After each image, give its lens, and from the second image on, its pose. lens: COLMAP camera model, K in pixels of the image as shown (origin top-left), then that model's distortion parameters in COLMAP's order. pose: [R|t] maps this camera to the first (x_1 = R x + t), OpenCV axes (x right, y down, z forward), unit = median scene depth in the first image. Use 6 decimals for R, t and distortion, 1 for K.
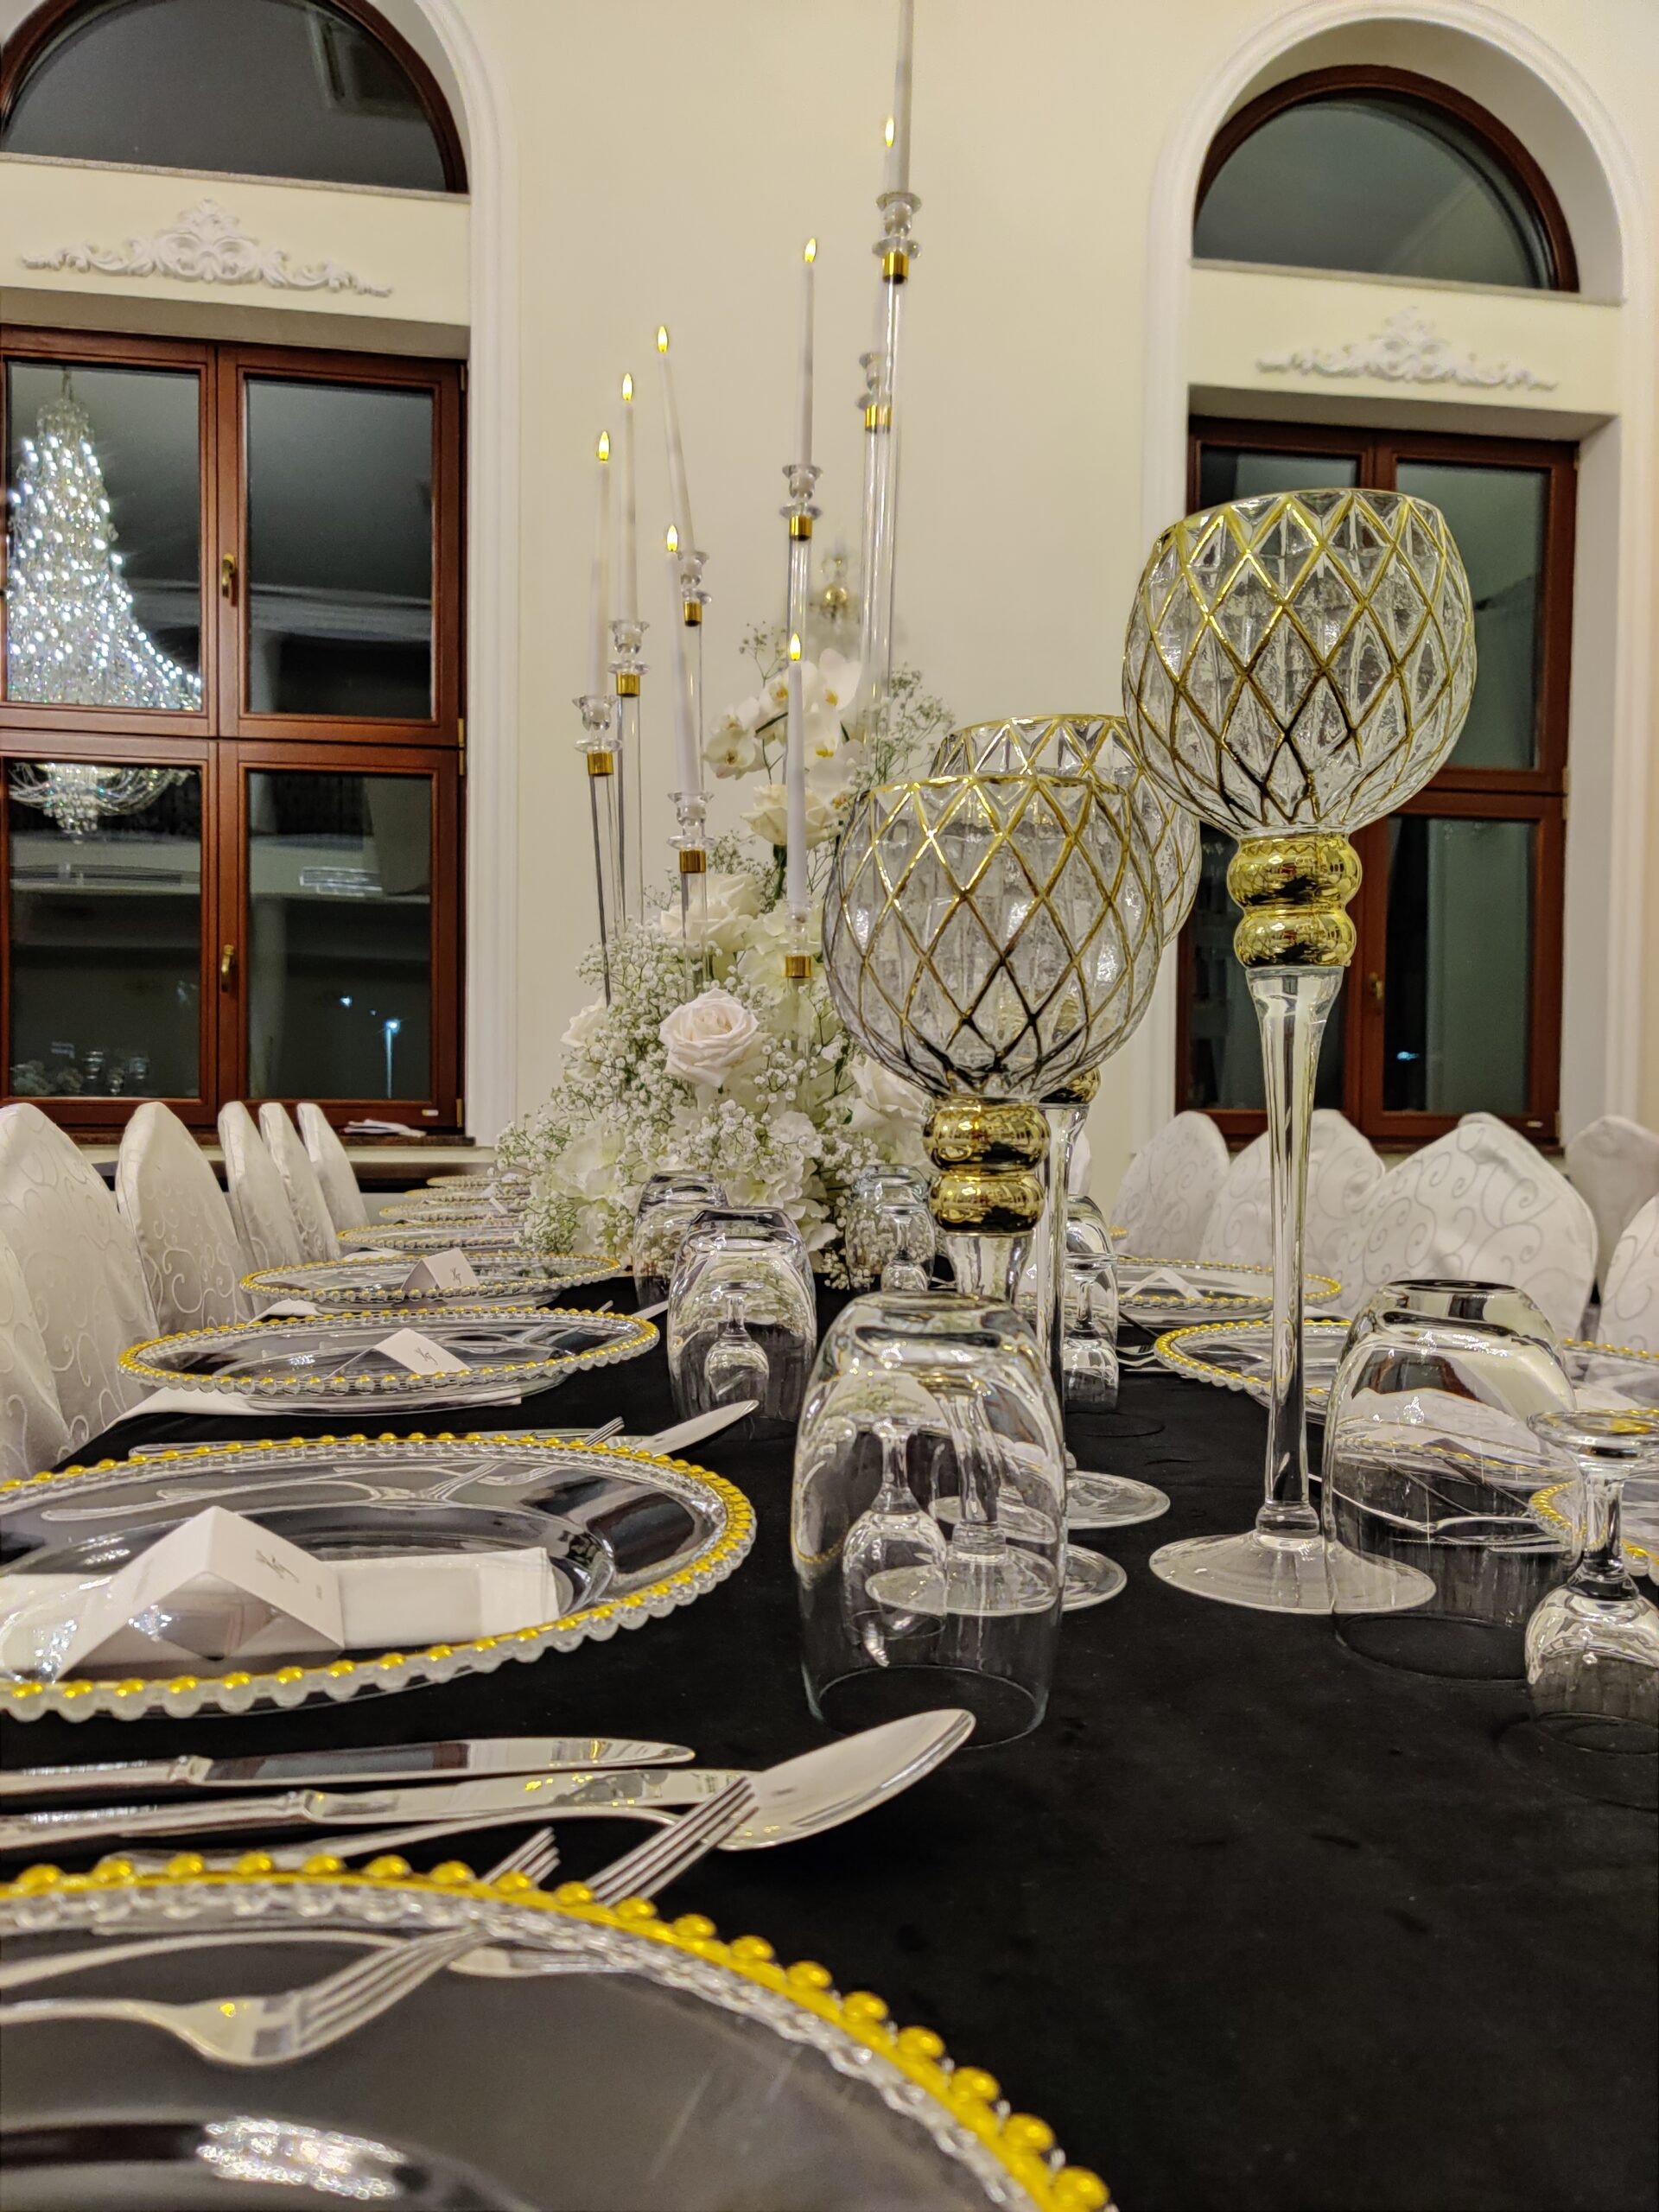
lens RADIAL K [[1701.2, 0, 860.2], [0, 1701.2, 1137.3], [0, 0, 1]] dist [0.089783, -0.098288]
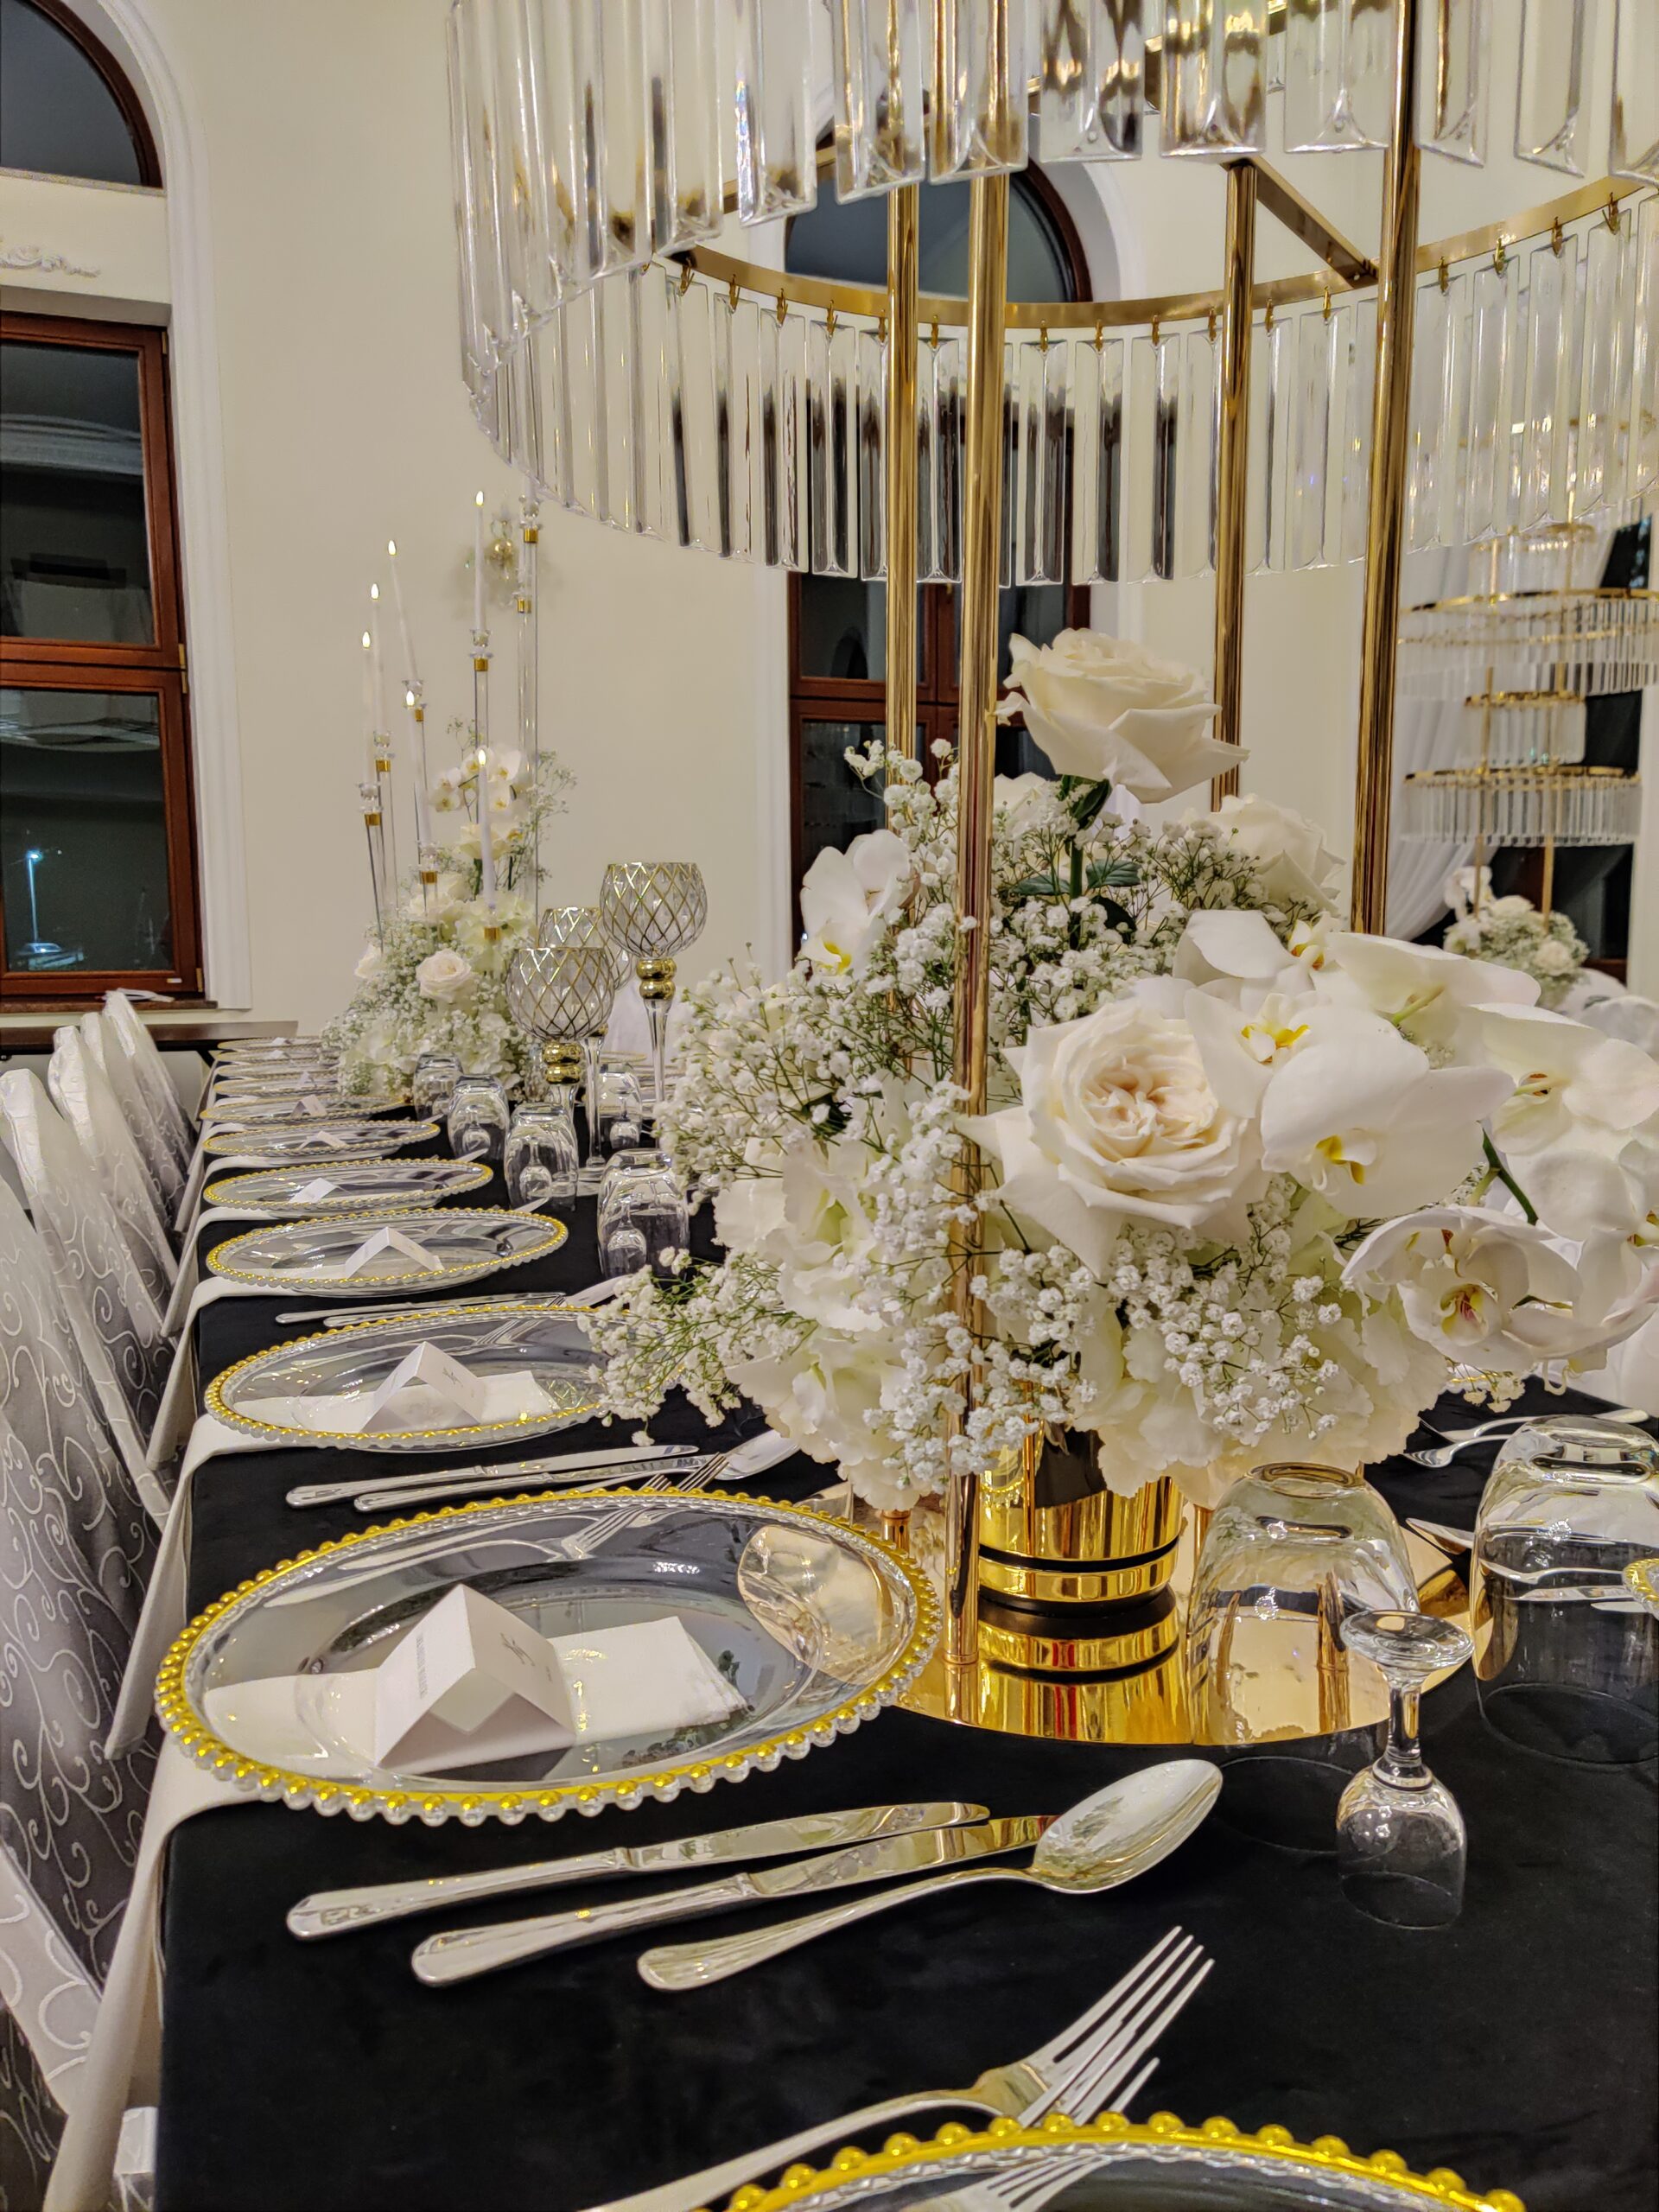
lens RADIAL K [[1701.2, 0, 860.2], [0, 1701.2, 1137.3], [0, 0, 1]] dist [0.089783, -0.098288]
pose [[0.984051, -0.037265, 0.173939, 0.036628], [0.019382, 0.994451, 0.103395, -0.096307], [-0.176827, -0.098375, 0.979313, -1.300848]]
